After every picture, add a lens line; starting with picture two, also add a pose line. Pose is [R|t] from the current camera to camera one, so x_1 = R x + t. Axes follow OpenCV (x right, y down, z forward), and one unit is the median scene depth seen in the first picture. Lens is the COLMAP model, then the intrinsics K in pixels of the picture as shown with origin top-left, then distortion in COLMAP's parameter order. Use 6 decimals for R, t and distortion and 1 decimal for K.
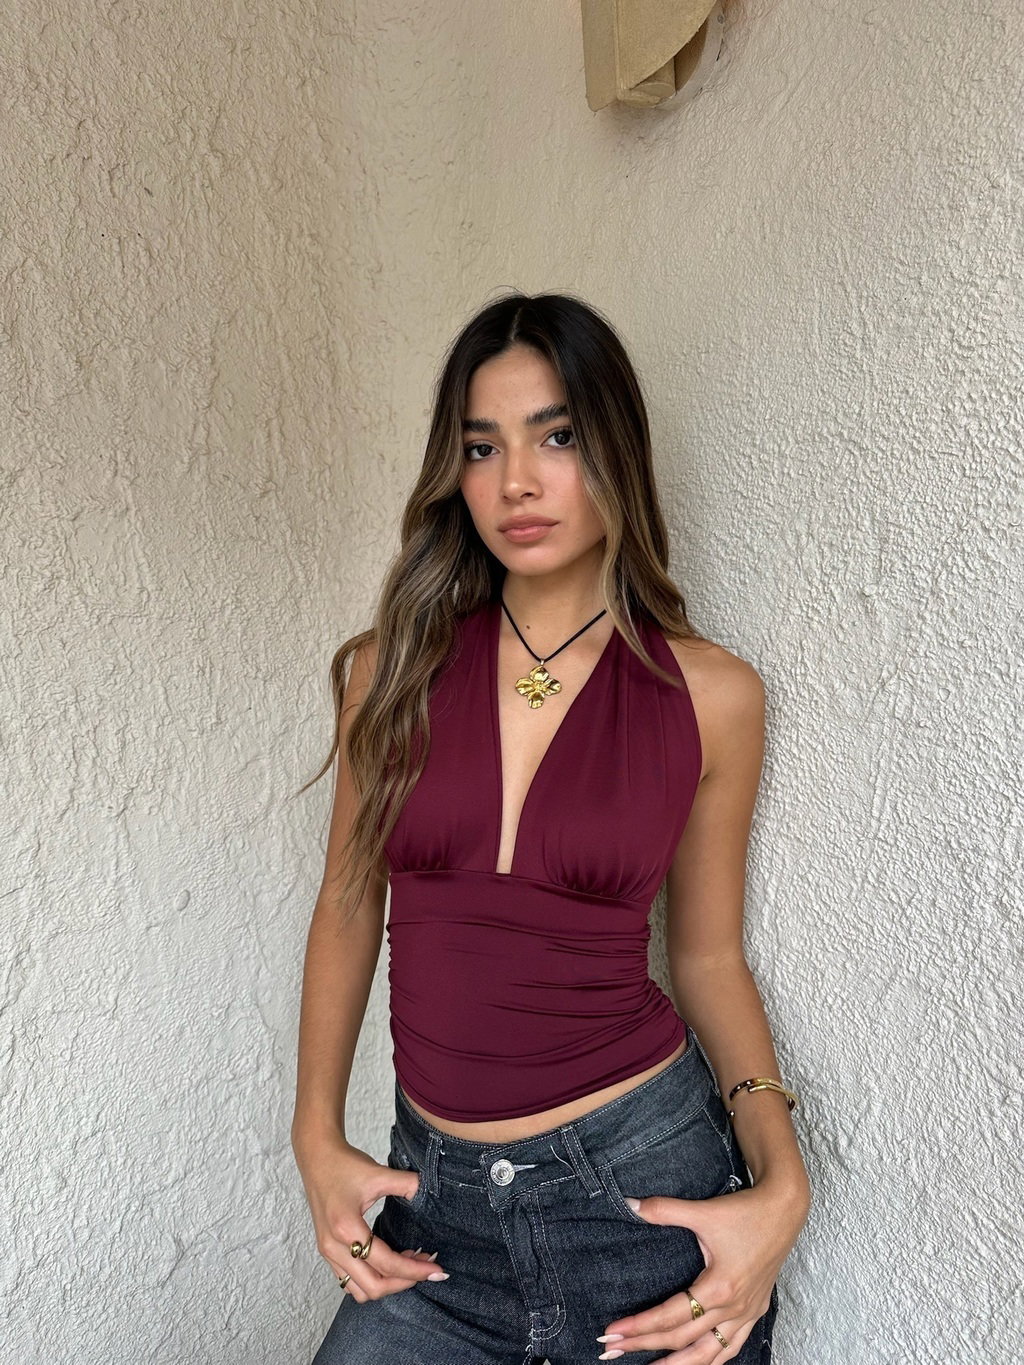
lens RADIAL K [[977.5, 0, 505.5], [0, 977.5, 689.6], [0, 0, 1]] dist [0.029543, -0.034431]
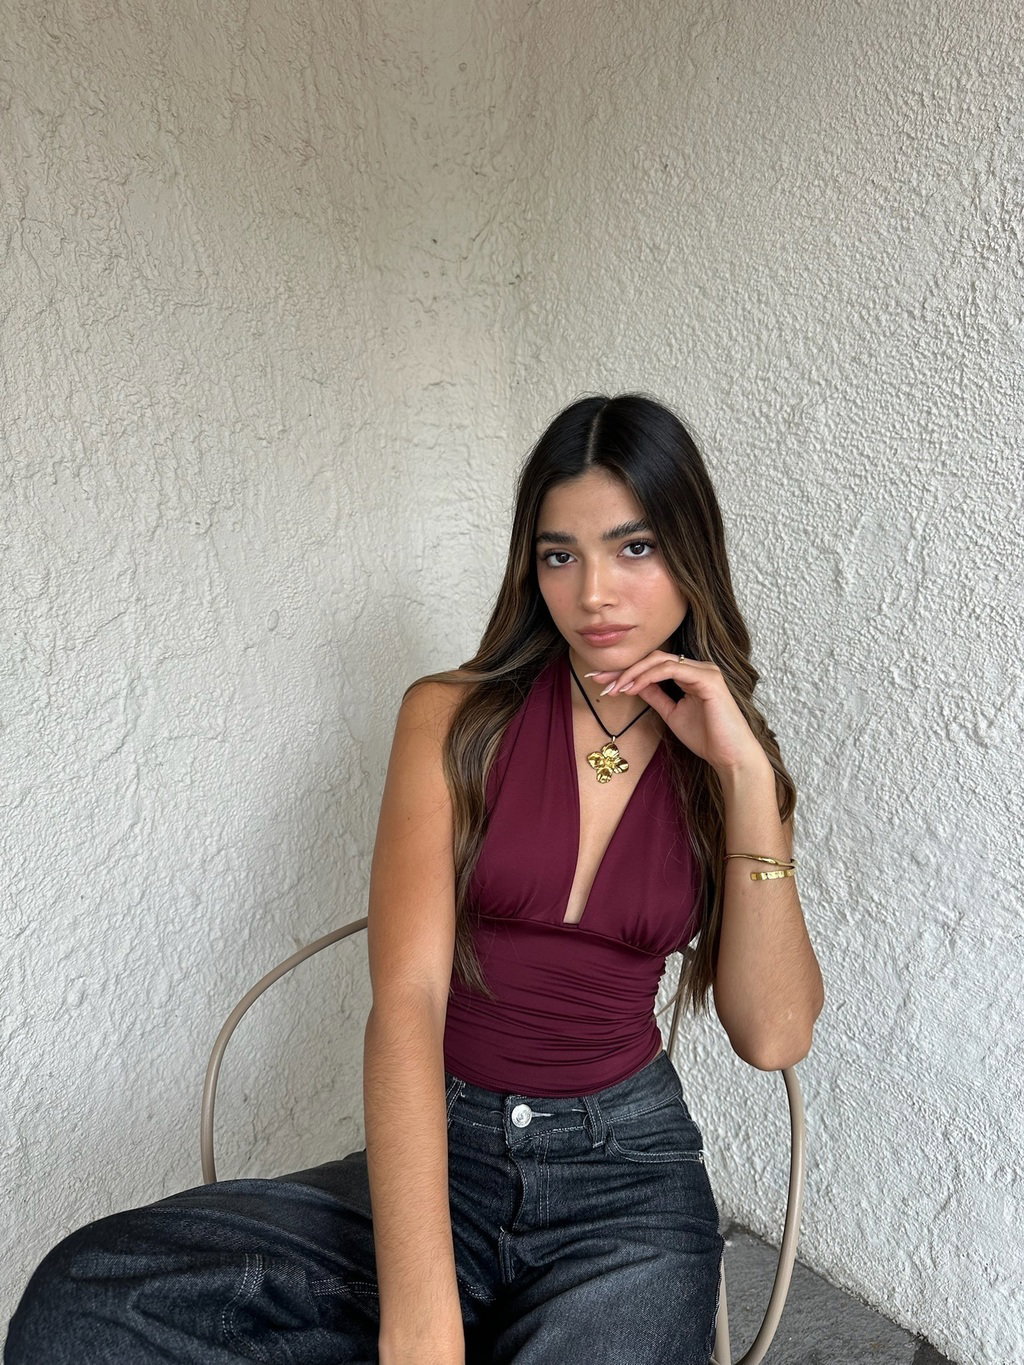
lens RADIAL K [[977.5, 0, 509.2], [0, 977.5, 691.5], [0, 0, 1]] dist [0.029543, -0.034431]
pose [[0.968122, -0.112127, 0.223981, -0.348596], [0.058129, 0.970371, 0.234524, 0.074781], [-0.243642, -0.214028, 0.945955, 0.008561]]
